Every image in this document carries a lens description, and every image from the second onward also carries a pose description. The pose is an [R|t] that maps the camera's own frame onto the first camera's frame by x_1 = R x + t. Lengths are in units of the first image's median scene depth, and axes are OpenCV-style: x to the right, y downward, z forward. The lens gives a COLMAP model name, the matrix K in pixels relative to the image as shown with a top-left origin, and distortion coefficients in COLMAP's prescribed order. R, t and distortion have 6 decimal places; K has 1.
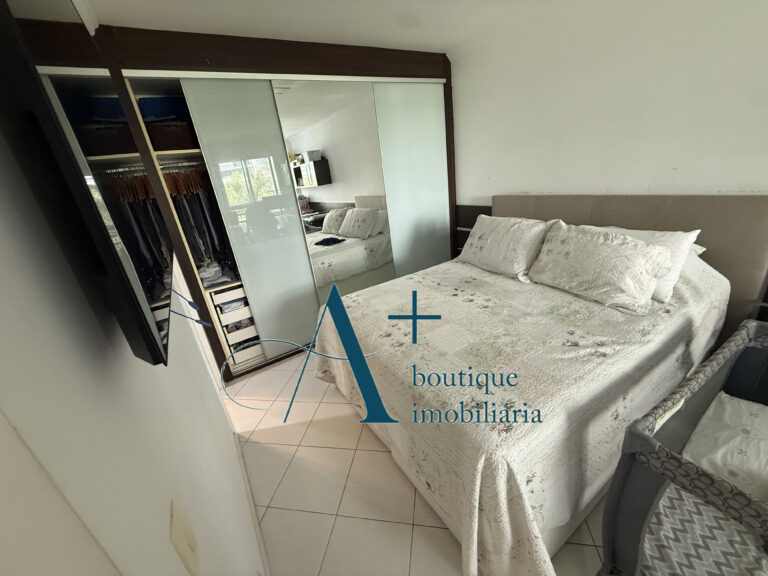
lens RADIAL K [[305.6, 0, 381.2], [0, 305.6, 287.9], [0, 0, 1]] dist [-0.000658, -0.000043]
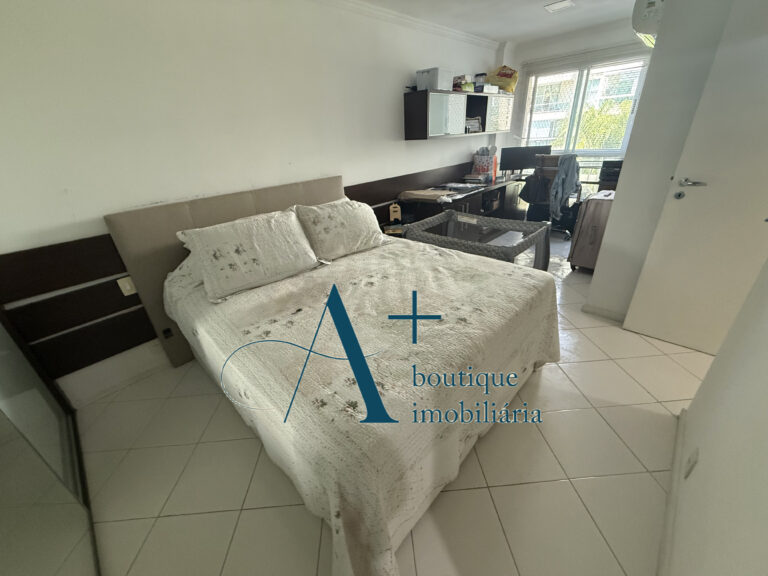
lens RADIAL K [[305.6, 0, 381.2], [0, 305.6, 287.9], [0, 0, 1]] dist [-0.000658, -0.000043]
pose [[-0.227513, -0.305035, 0.924766, -0.575582], [0.437661, 0.816316, 0.376937, -0.282822], [-0.869880, 0.490492, -0.052221, 1.021590]]
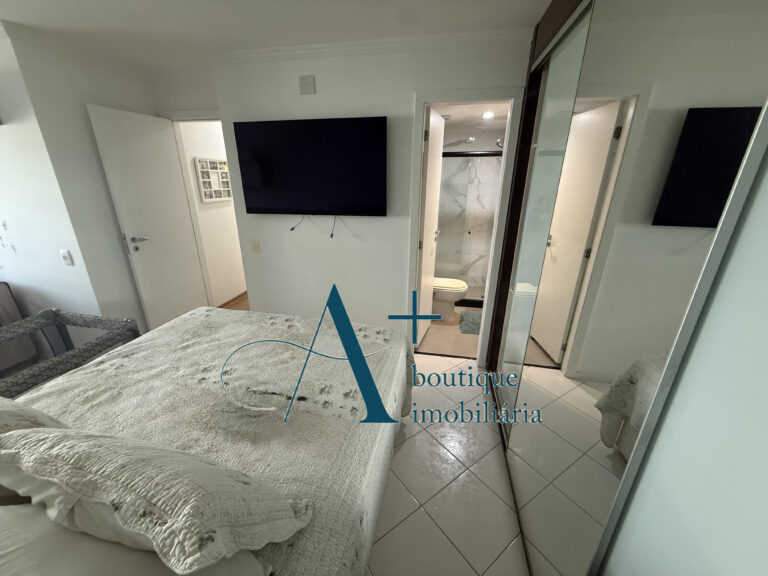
lens RADIAL K [[305.6, 0, 381.2], [0, 305.6, 287.9], [0, 0, 1]] dist [-0.000658, -0.000043]
pose [[-0.681246, 0.355786, -0.639782, 0.446058], [-0.192265, 0.756316, 0.625317, -0.701984], [0.706356, 0.549002, -0.446832, 1.515786]]
